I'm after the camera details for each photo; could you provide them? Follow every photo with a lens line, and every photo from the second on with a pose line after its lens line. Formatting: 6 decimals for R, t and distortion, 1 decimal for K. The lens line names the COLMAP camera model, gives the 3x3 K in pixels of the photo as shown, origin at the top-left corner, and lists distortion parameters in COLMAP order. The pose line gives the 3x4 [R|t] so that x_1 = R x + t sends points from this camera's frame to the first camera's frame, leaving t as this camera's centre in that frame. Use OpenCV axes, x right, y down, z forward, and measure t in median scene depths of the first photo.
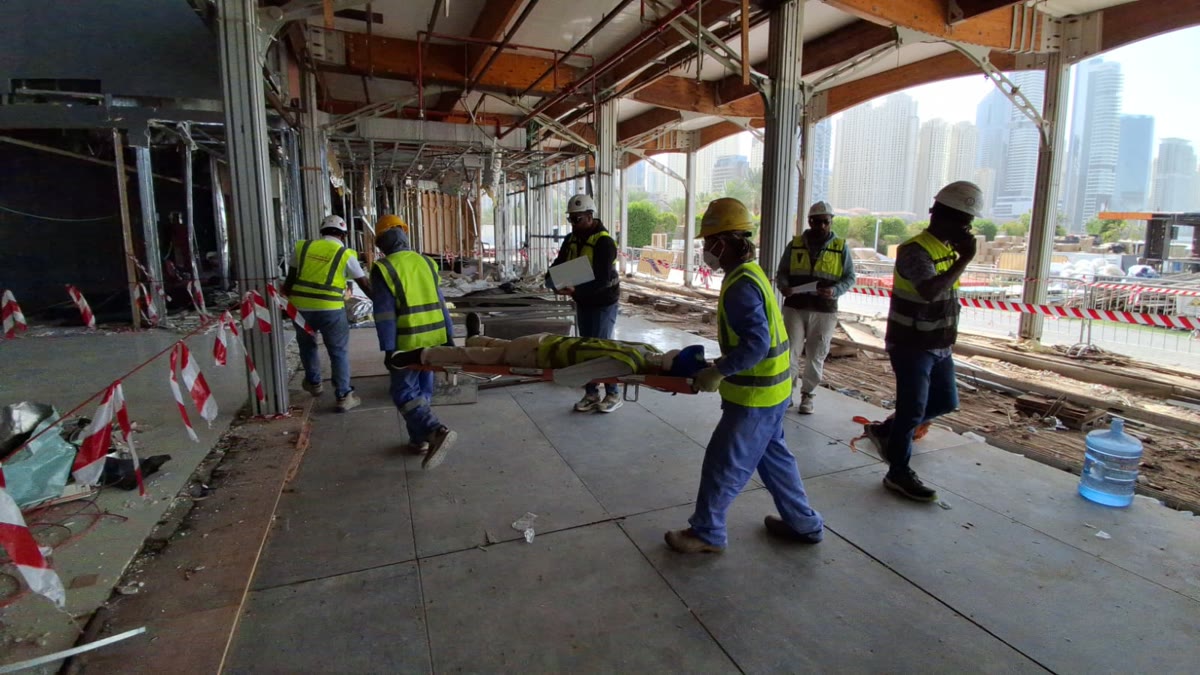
lens RADIAL K [[545.1, 0, 604.9], [0, 545.1, 317.7], [0, 0, 1]] dist [-0.003951, -0.019583]
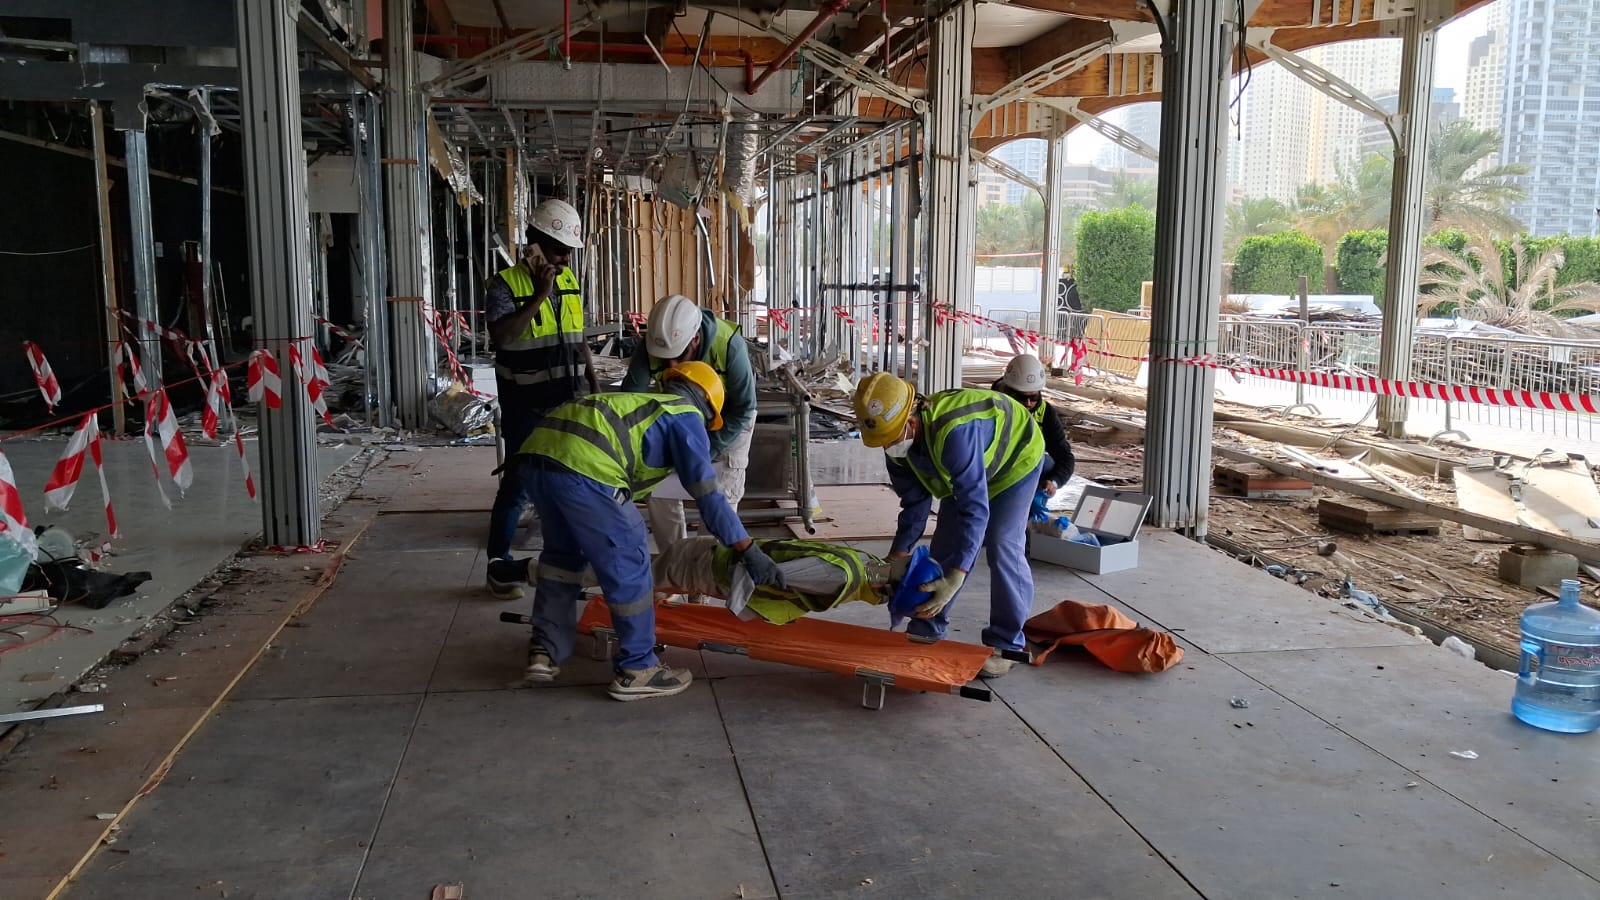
lens RADIAL K [[1250.9, 0, 807.1], [0, 1250.9, 473.9], [0, 0, 1]] dist [0.040641, -0.074556]
pose [[0.976002, 0.030469, -0.215620, 0.159869], [-0.031260, 0.999511, -0.000259, 0.036027], [0.215507, 0.006993, 0.976477, -0.178051]]
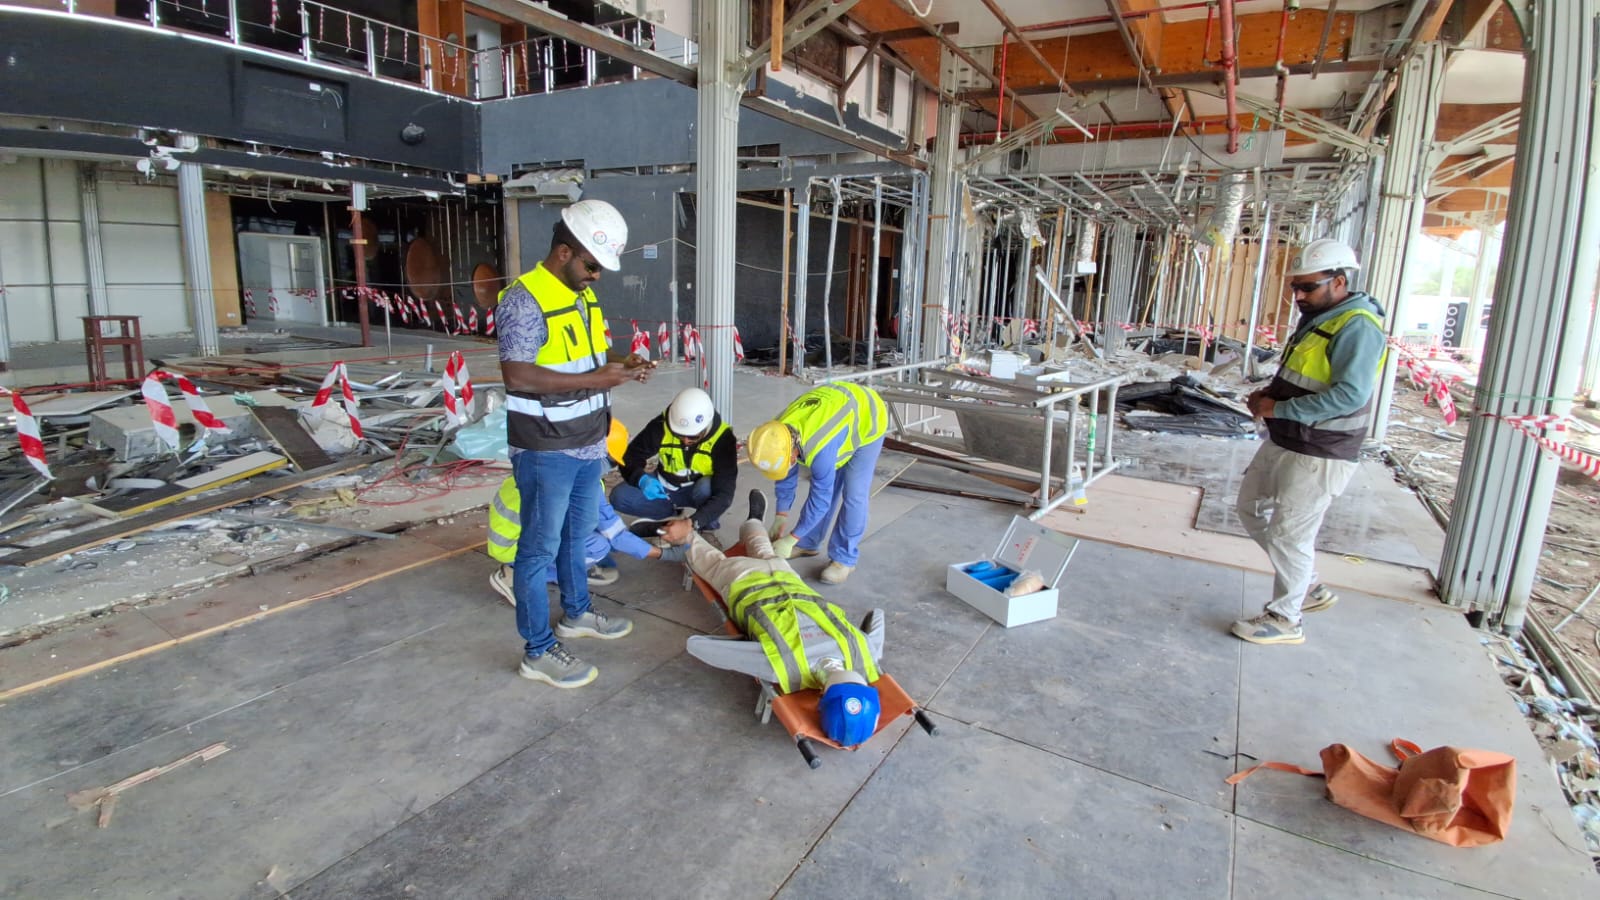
lens RADIAL K [[726.8, 0, 809.1], [0, 726.8, 422.8], [0, 0, 1]] dist [-0.003951, -0.019583]
pose [[0.589045, 0.164731, -0.791132, 0.307335], [-0.154429, 0.983906, 0.089889, -0.020937], [0.793207, 0.069225, 0.605004, 0.147916]]
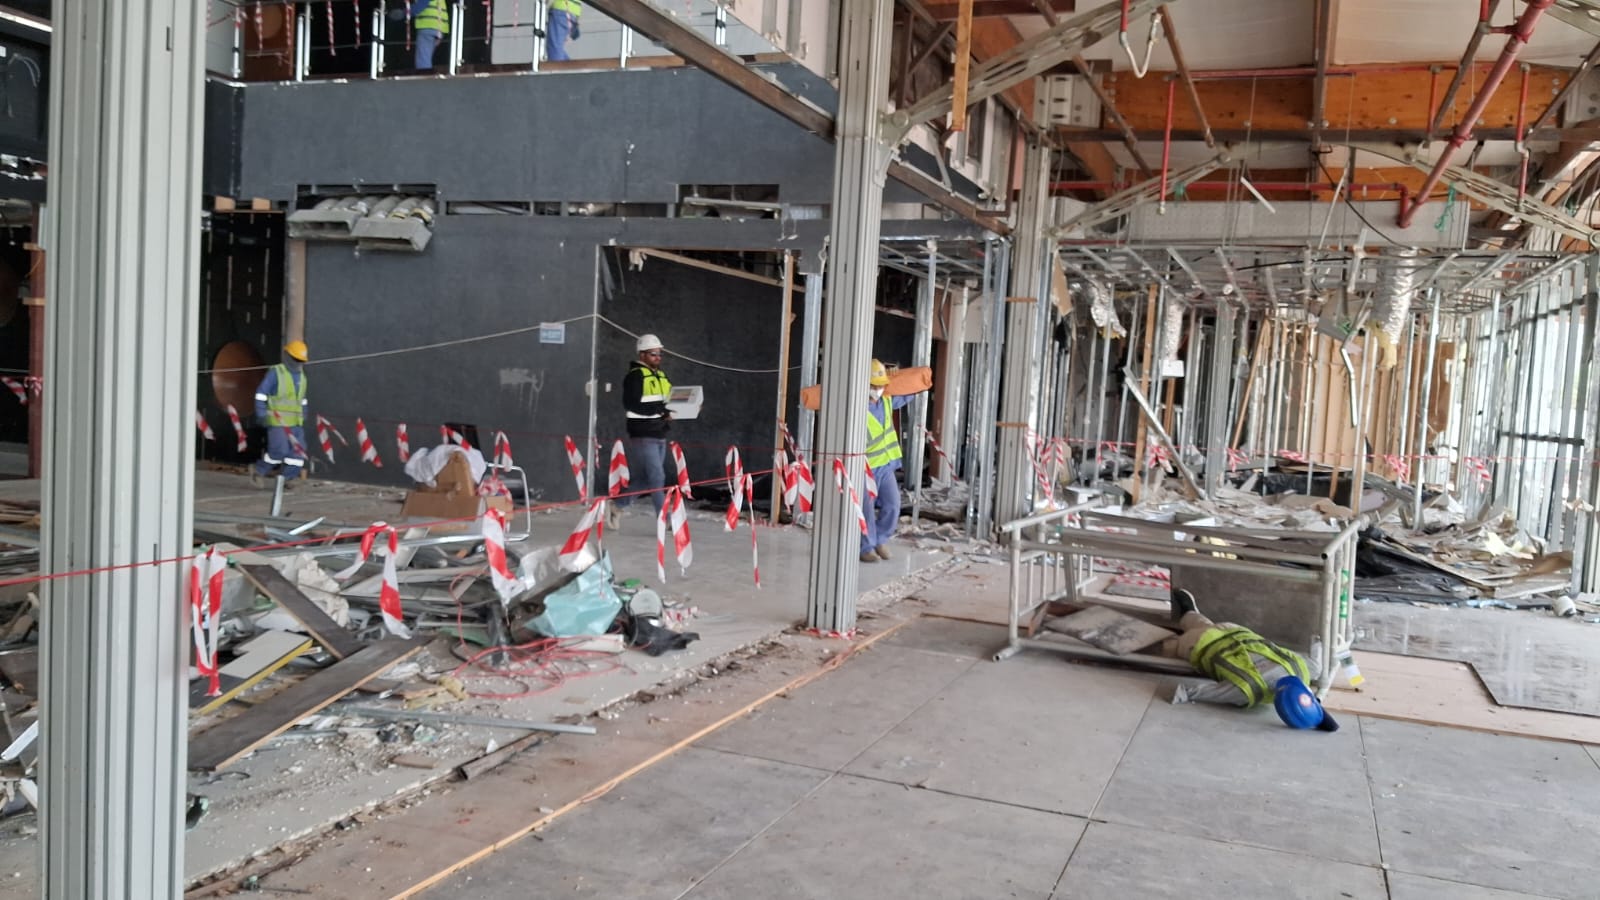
lens RADIAL K [[1250.9, 0, 815.8], [0, 1250.9, 476.7], [0, 0, 1]] dist [0.040641, -0.074556]
pose [[0.718069, 0.081646, -0.691167, 0.282170], [-0.154679, 0.986980, -0.044109, 0.022063], [0.678566, 0.138583, 0.721348, -0.152434]]
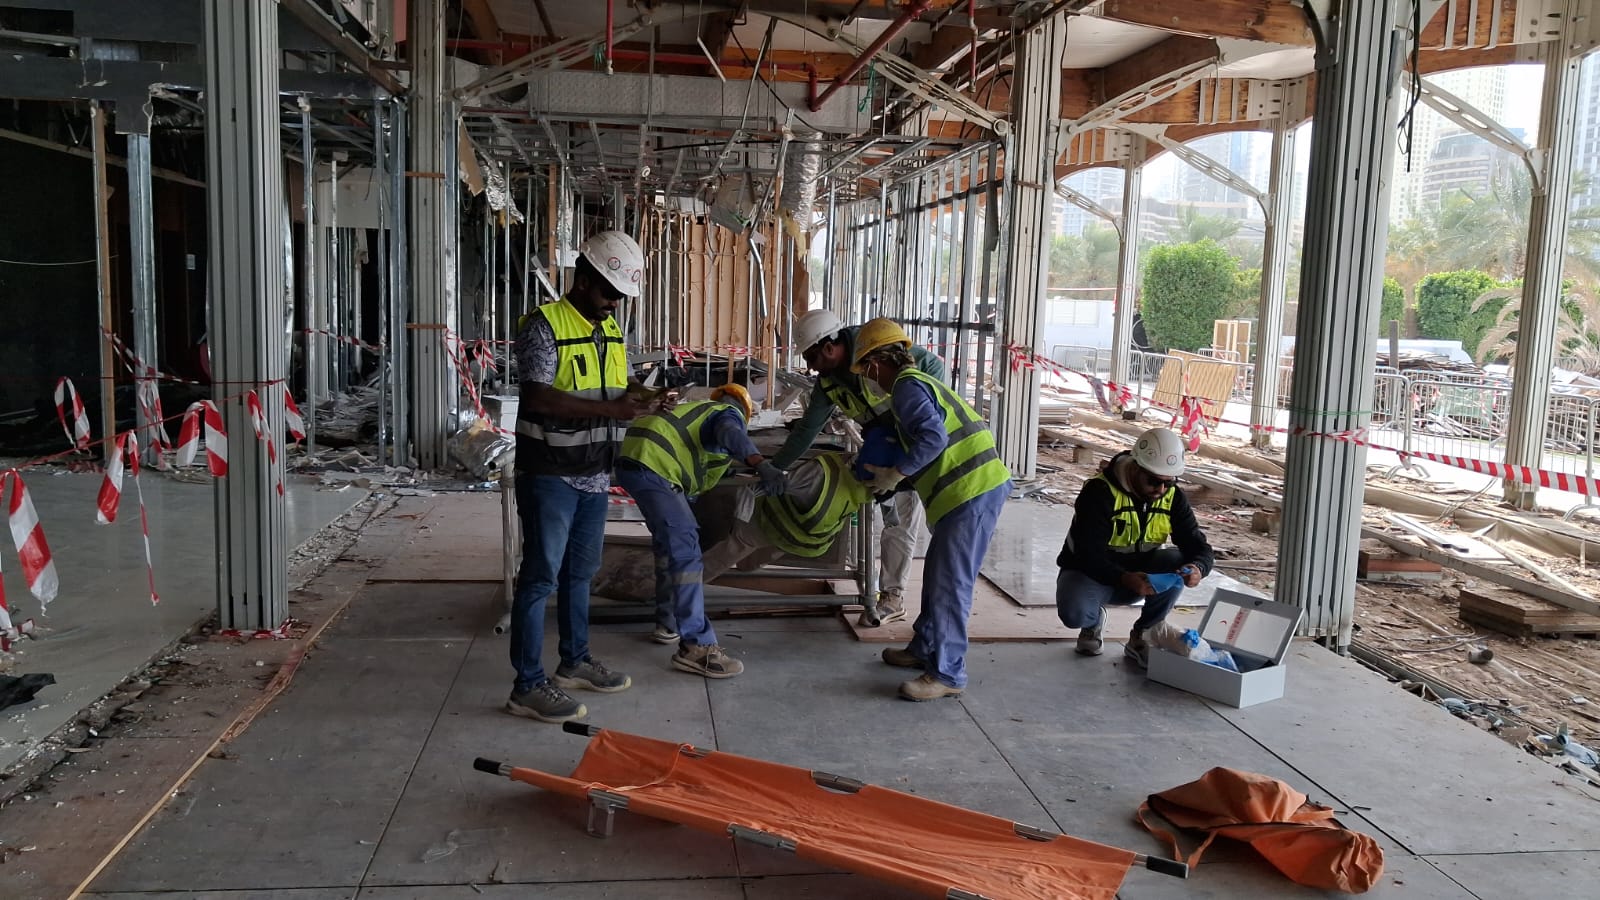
lens RADIAL K [[1250.9, 0, 806.2], [0, 1250.9, 470.0], [0, 0, 1]] dist [0.040641, -0.074556]
pose [[0.965780, 0.056809, -0.253064, 0.118248], [-0.063934, 0.997753, -0.020015, 0.003403], [0.251358, 0.035509, 0.967243, -0.045519]]
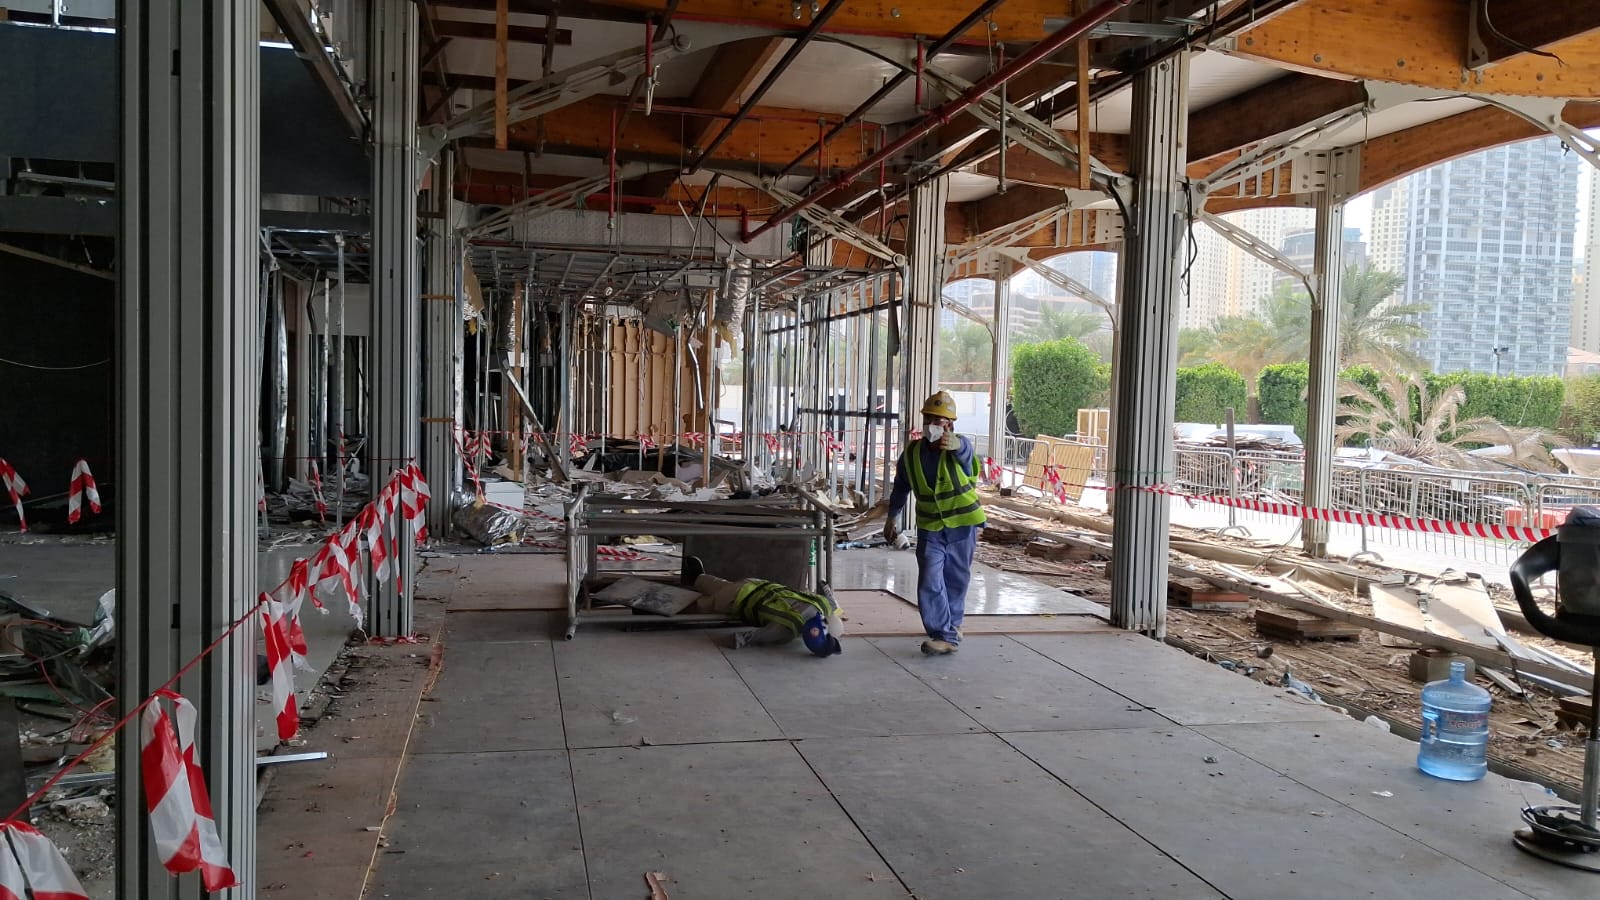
lens RADIAL K [[1250.9, 0, 808.0], [0, 1250.9, 468.5], [0, 0, 1]] dist [0.040641, -0.074556]
pose [[0.986040, 0.025271, -0.164583, 0.121489], [-0.041862, 0.994293, -0.098130, 0.045950], [0.161163, 0.103650, 0.981470, -0.330612]]
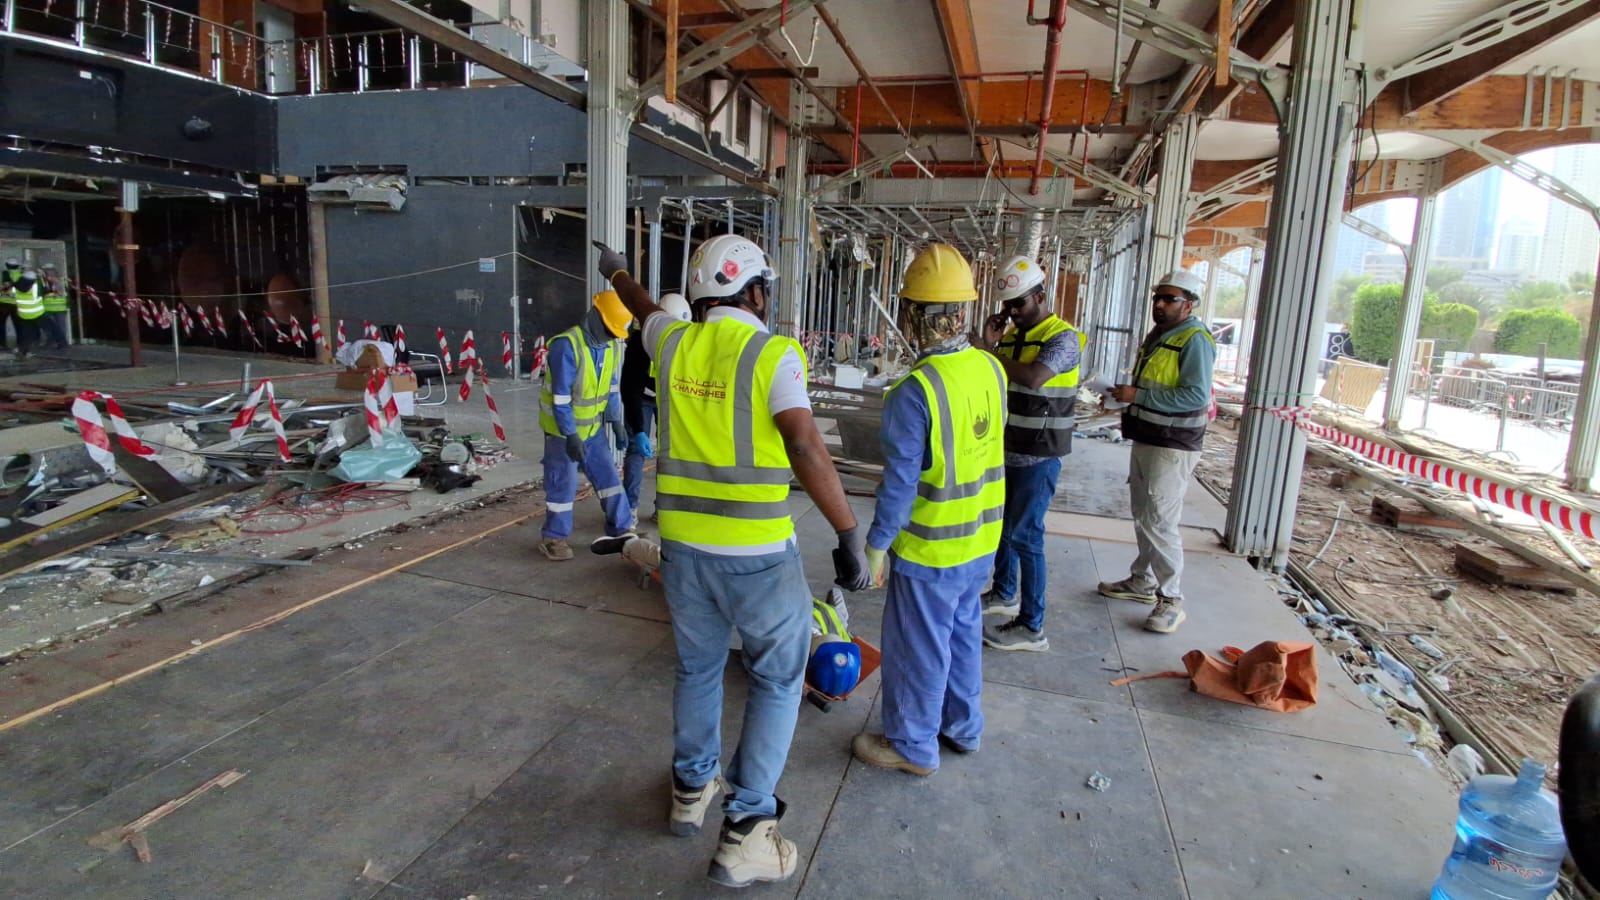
lens RADIAL K [[726.8, 0, 808.6], [0, 726.8, 419.6], [0, 0, 1]] dist [-0.003951, -0.019583]
pose [[0.773289, 0.124847, -0.621641, 0.293366], [-0.138581, 0.989998, 0.026439, -0.006916], [0.618724, 0.065703, 0.782856, 0.062206]]
